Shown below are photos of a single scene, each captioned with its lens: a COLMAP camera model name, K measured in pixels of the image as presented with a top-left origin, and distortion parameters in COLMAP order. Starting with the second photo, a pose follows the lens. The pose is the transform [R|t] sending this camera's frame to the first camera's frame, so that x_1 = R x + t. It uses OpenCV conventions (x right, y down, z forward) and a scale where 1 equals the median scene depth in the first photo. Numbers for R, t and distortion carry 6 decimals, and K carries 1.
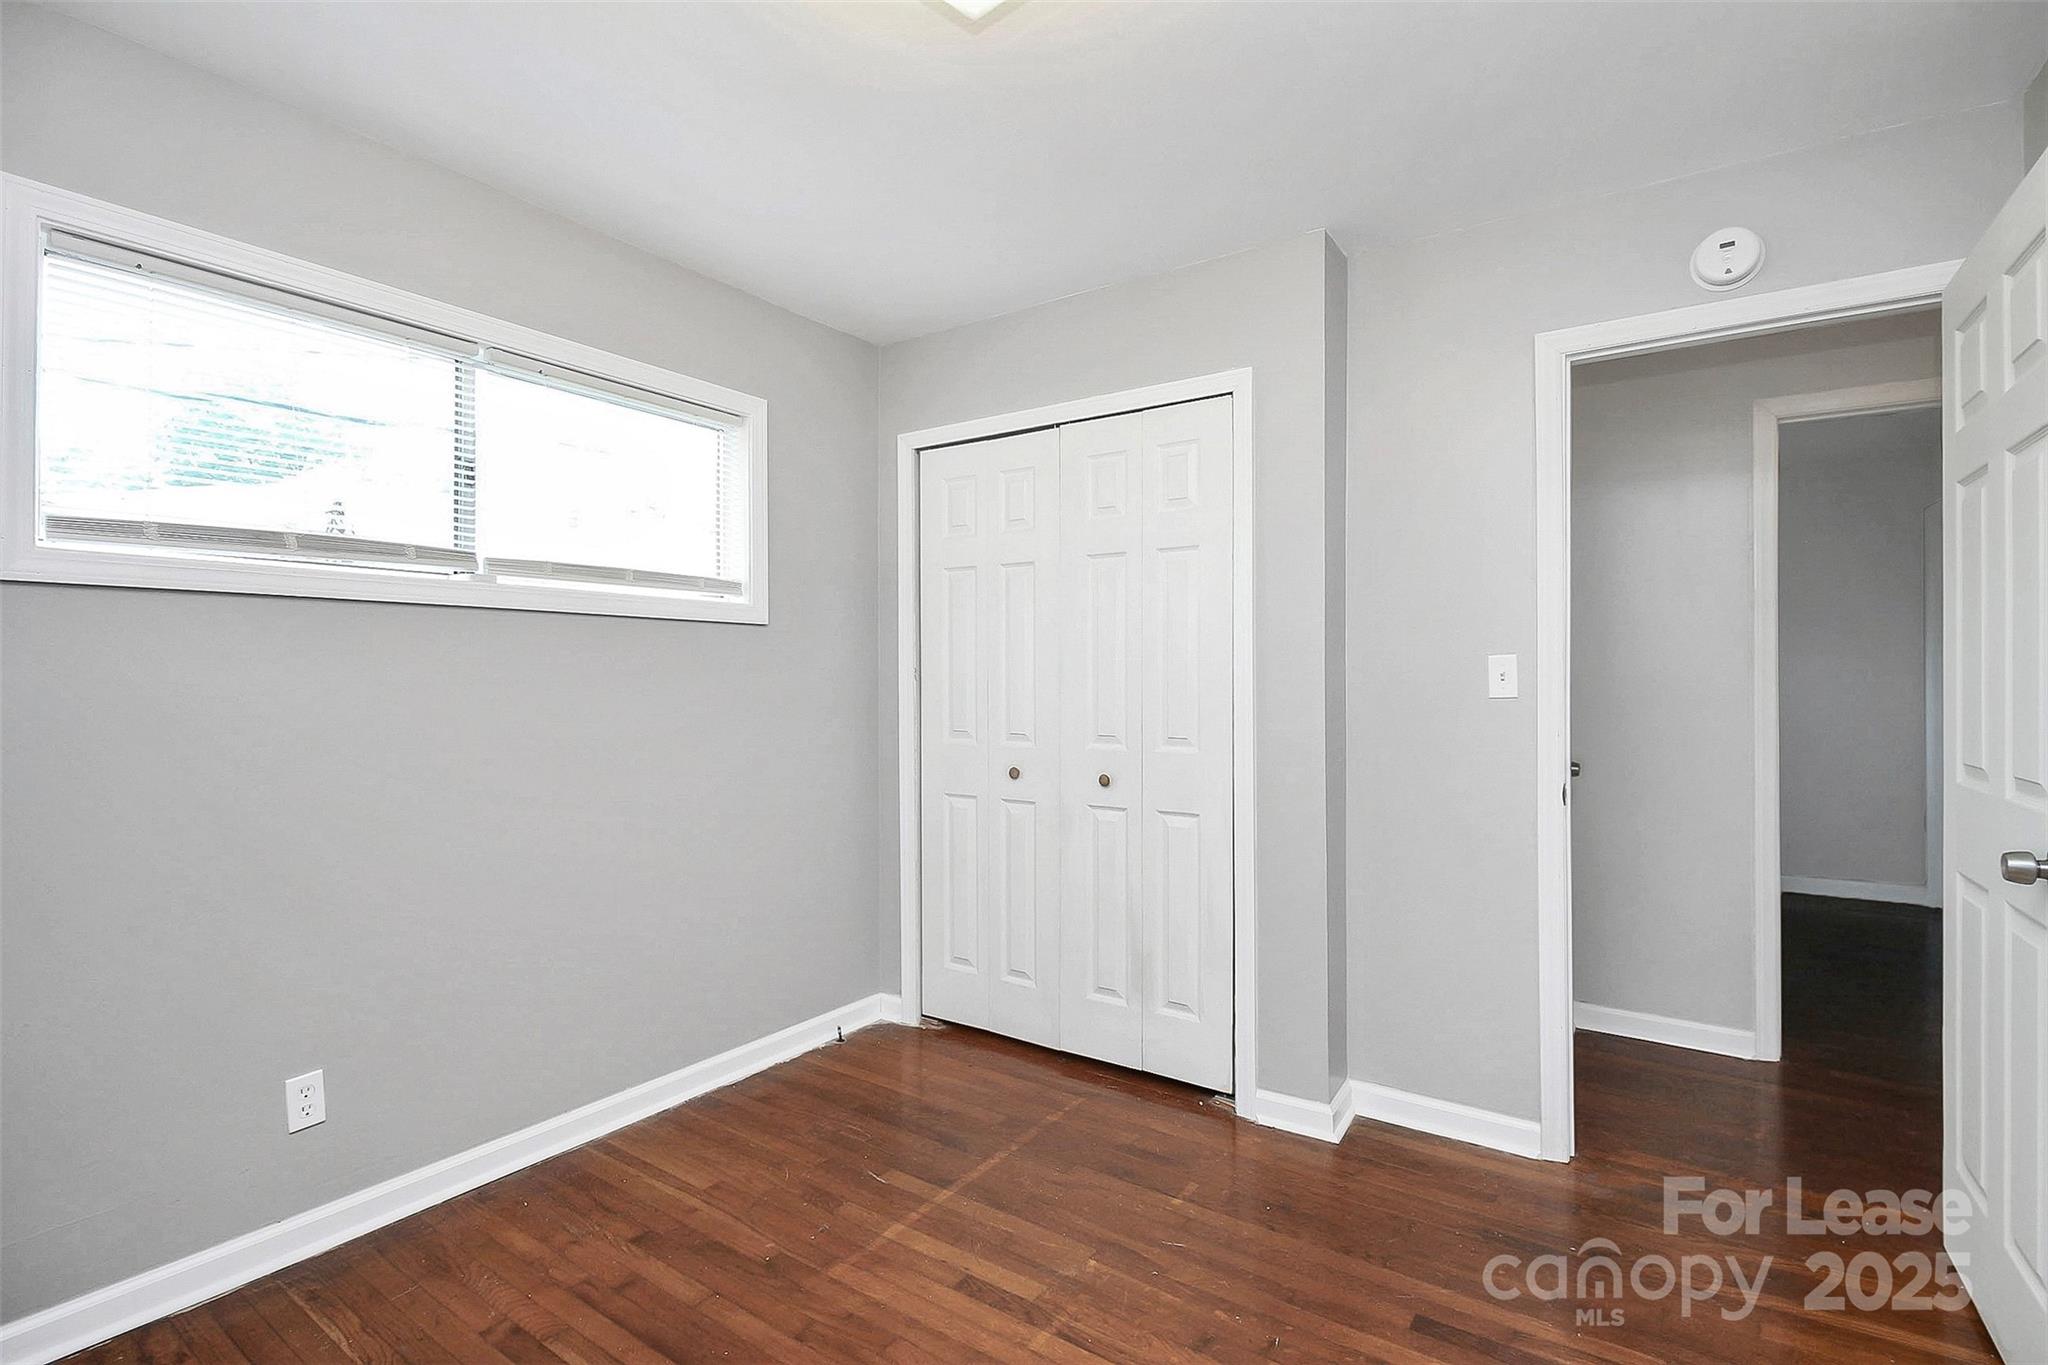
lens RADIAL K [[966.5, 0, 1023.1], [0, 966.5, 688.1], [0, 0, 1]] dist [-0.001932, -0.005058]
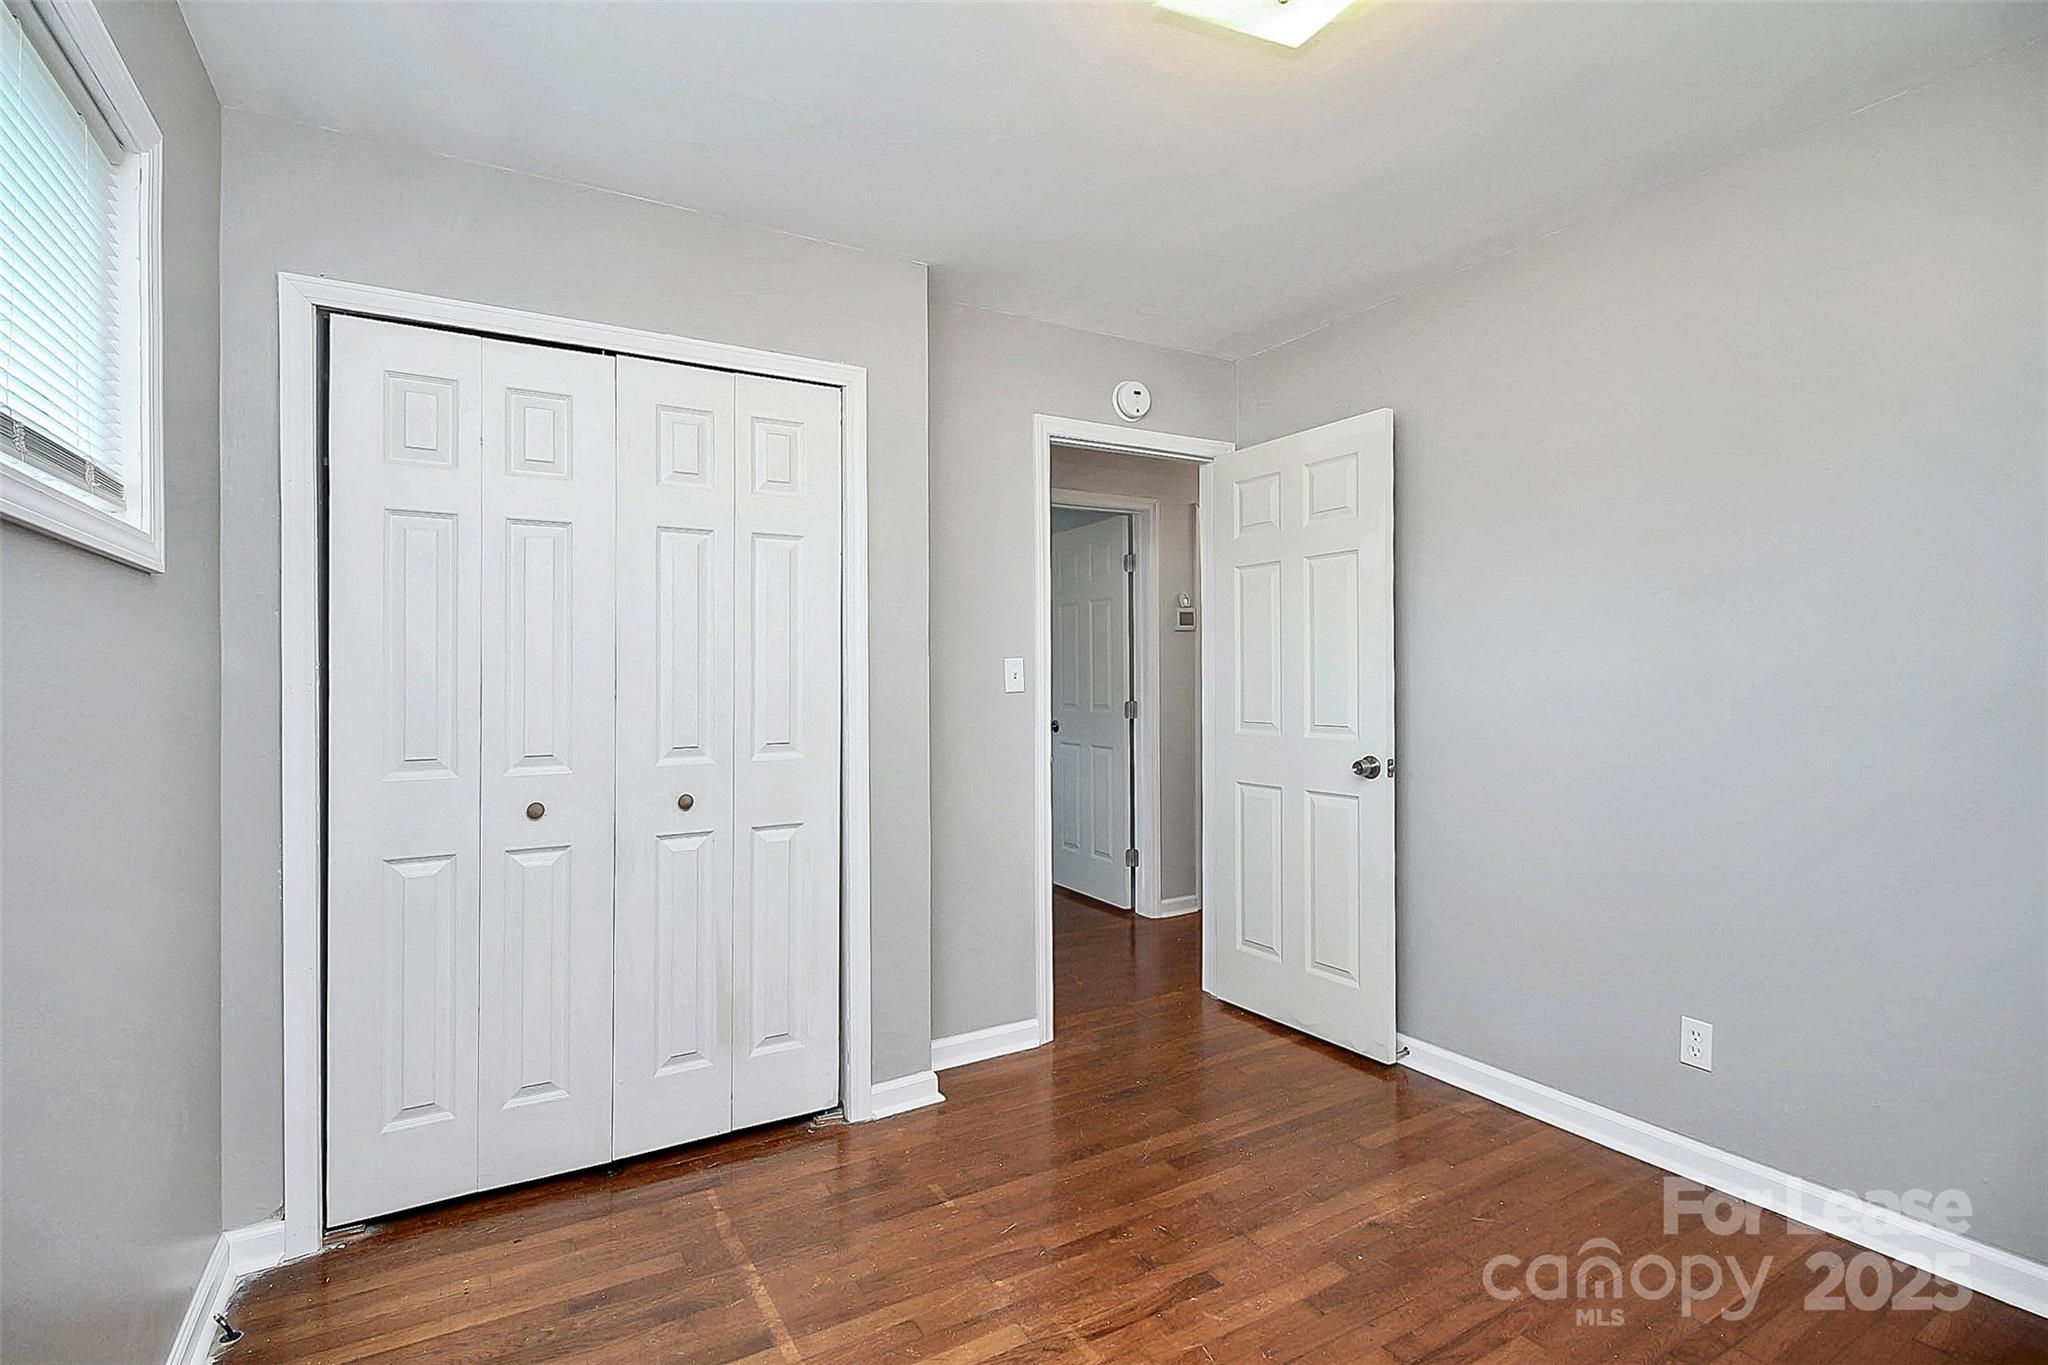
lens RADIAL K [[966.5, 0, 1015.4], [0, 966.5, 675.7], [0, 0, 1]] dist [-0.001932, -0.005058]
pose [[0.417162, 0.000883, 0.908832, -0.607601], [0.015037, 0.999856, -0.007874, -0.001660], [-0.908708, 0.016951, 0.417089, 0.438520]]
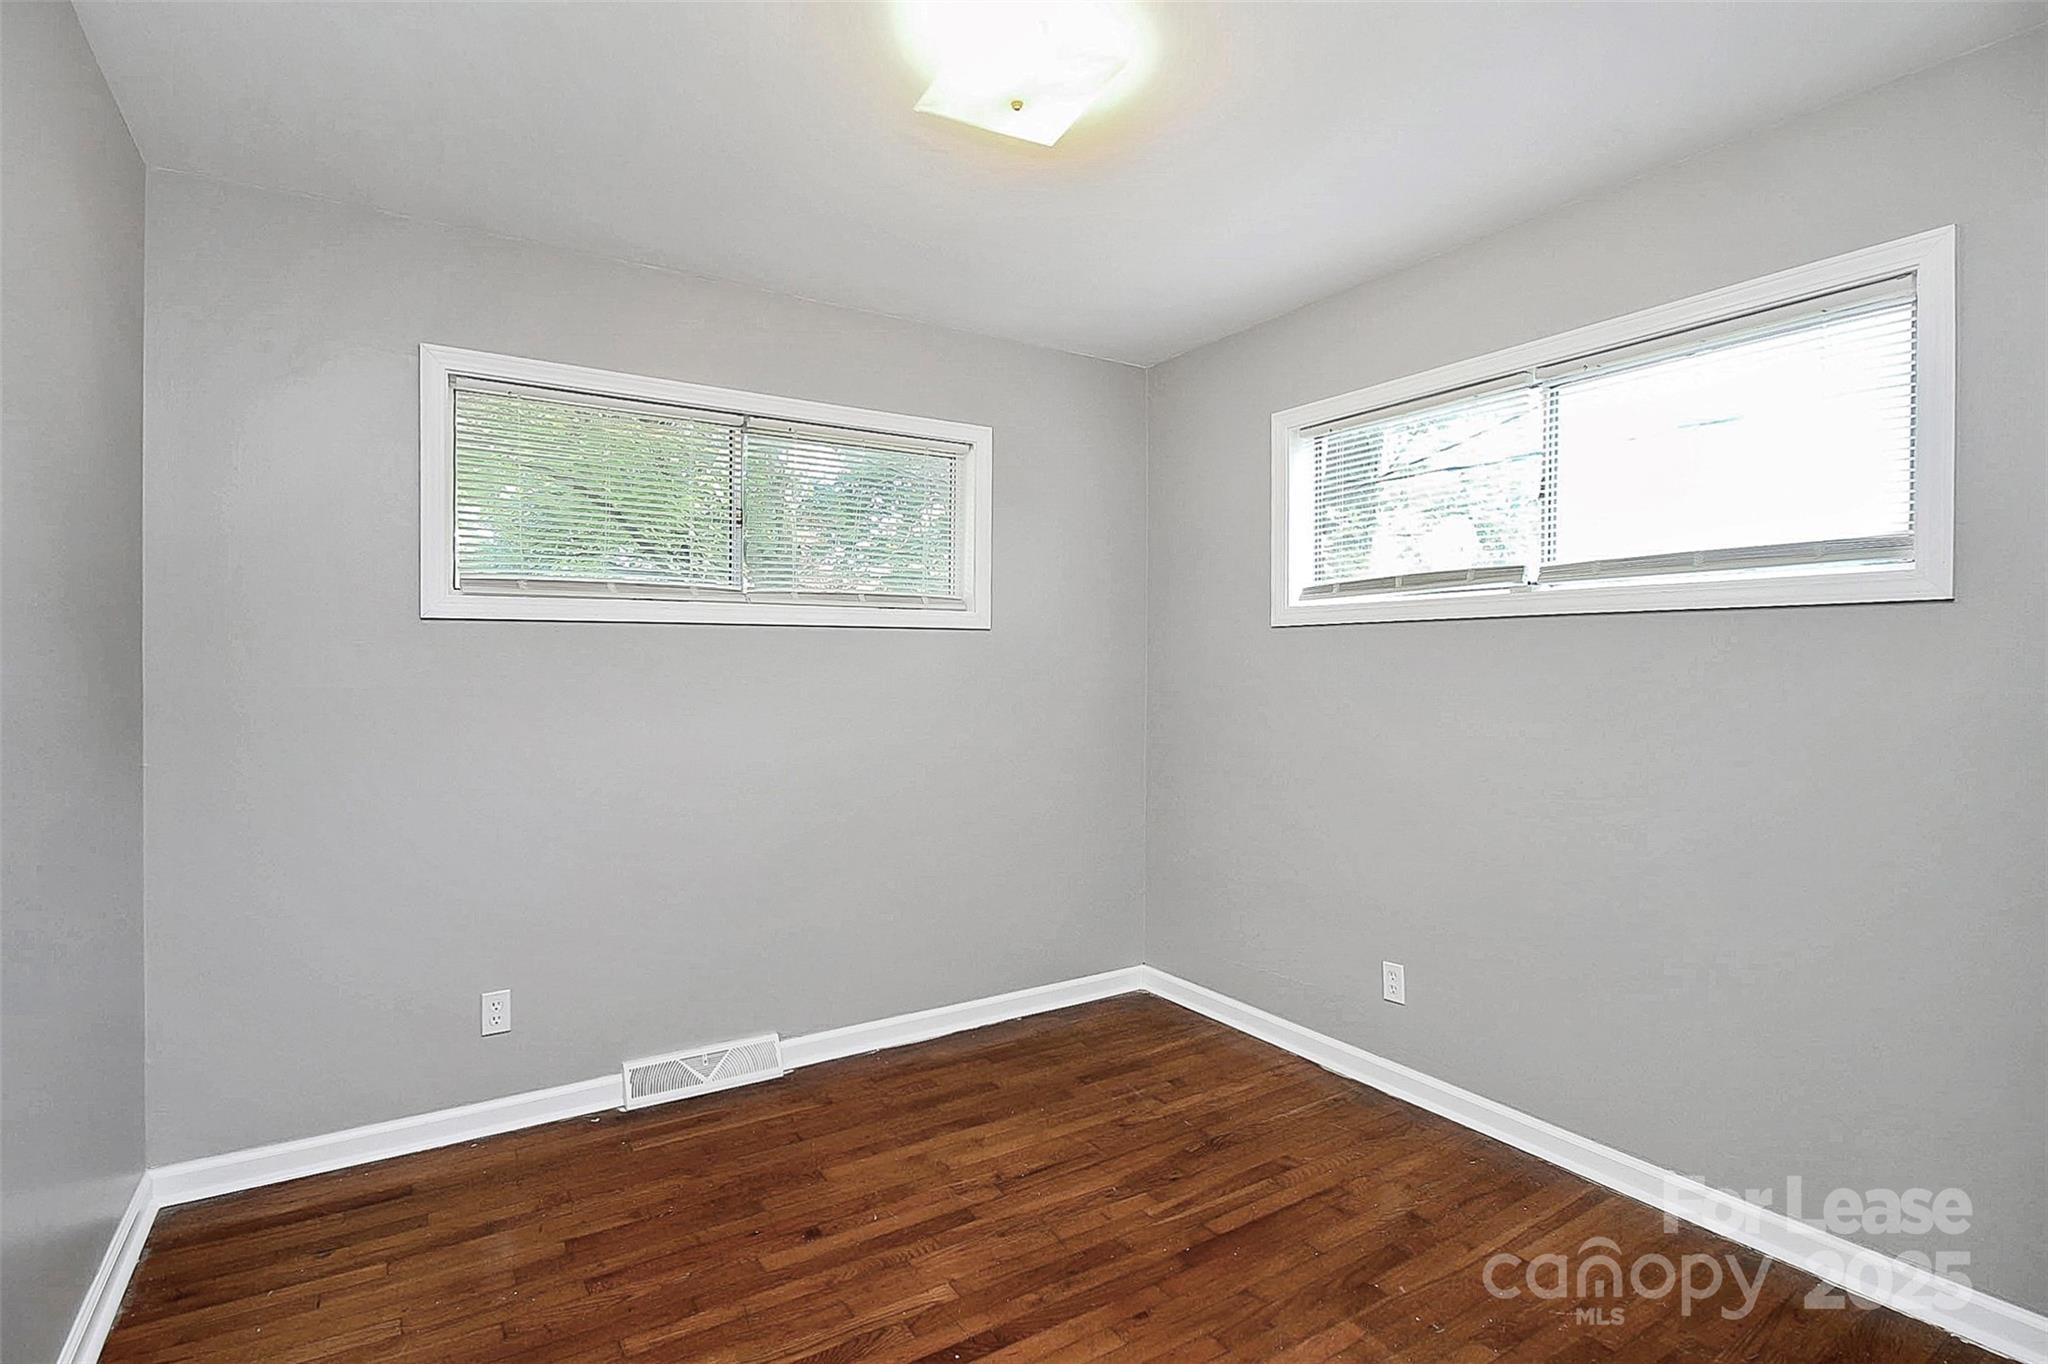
lens RADIAL K [[966.5, 0, 1009.7], [0, 966.5, 690.4], [0, 0, 1]] dist [-0.001932, -0.005058]
pose [[-0.391668, 0.020026, -0.919889, 0.580495], [-0.009763, 0.999616, 0.025918, -0.021117], [0.920055, 0.019133, -0.391322, 0.788169]]
